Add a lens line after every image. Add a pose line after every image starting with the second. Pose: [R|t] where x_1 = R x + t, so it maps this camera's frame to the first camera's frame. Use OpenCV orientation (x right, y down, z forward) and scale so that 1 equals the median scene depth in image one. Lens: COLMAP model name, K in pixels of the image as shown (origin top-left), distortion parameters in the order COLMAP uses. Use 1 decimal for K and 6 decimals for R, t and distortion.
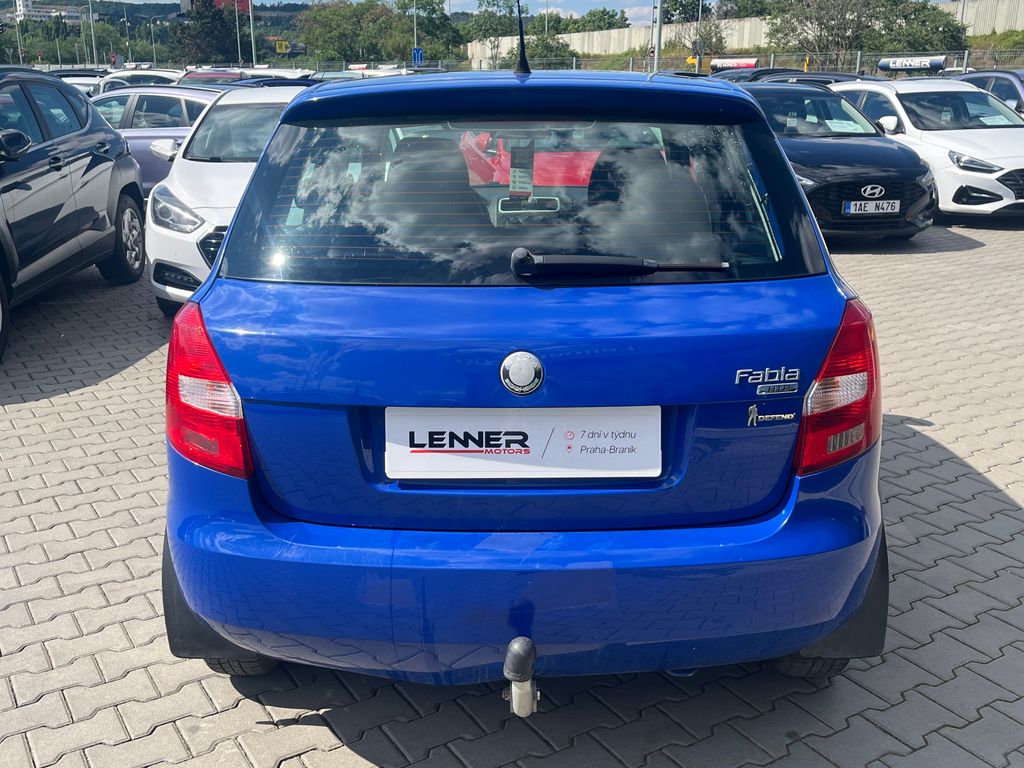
lens RADIAL K [[1011.4, 0, 512.0], [0, 1011.4, 384.0], [0, 0, 1]] dist [-0.006528, -0.002151]
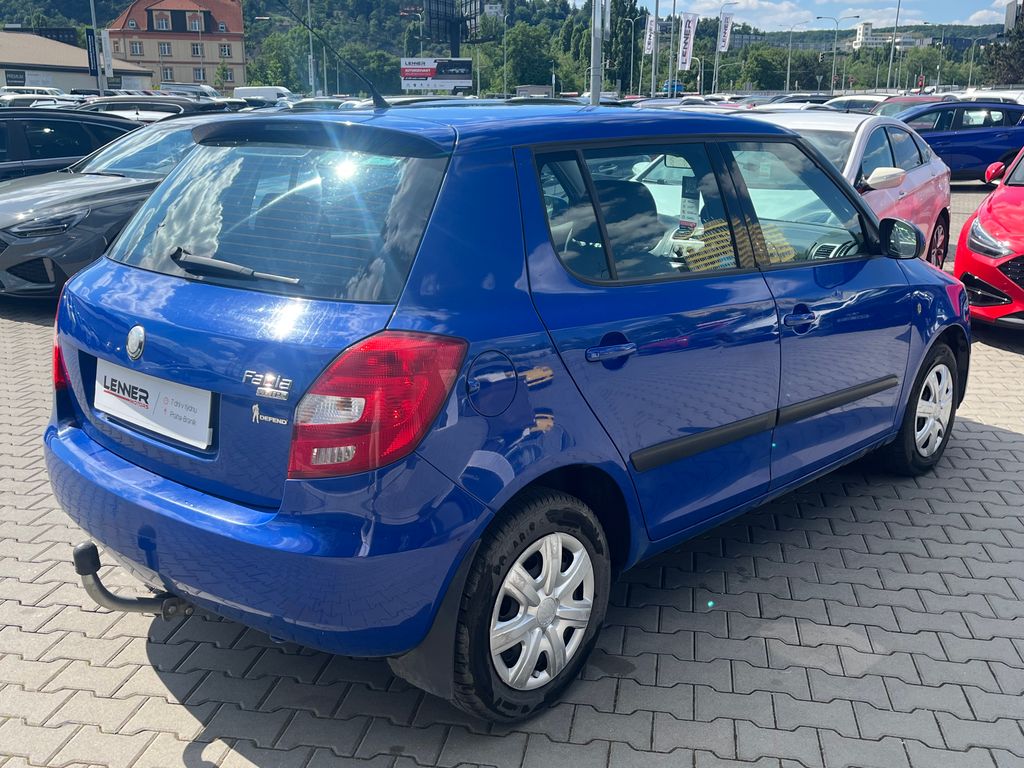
lens RADIAL K [[1011.4, 0, 512.0], [0, 1011.4, 384.0], [0, 0, 1]] dist [-0.006528, -0.002151]
pose [[0.719715, 0.169919, -0.673155, 1.184308], [-0.184375, 0.981551, 0.050638, -0.108901], [0.669340, 0.087668, 0.737765, 0.374439]]
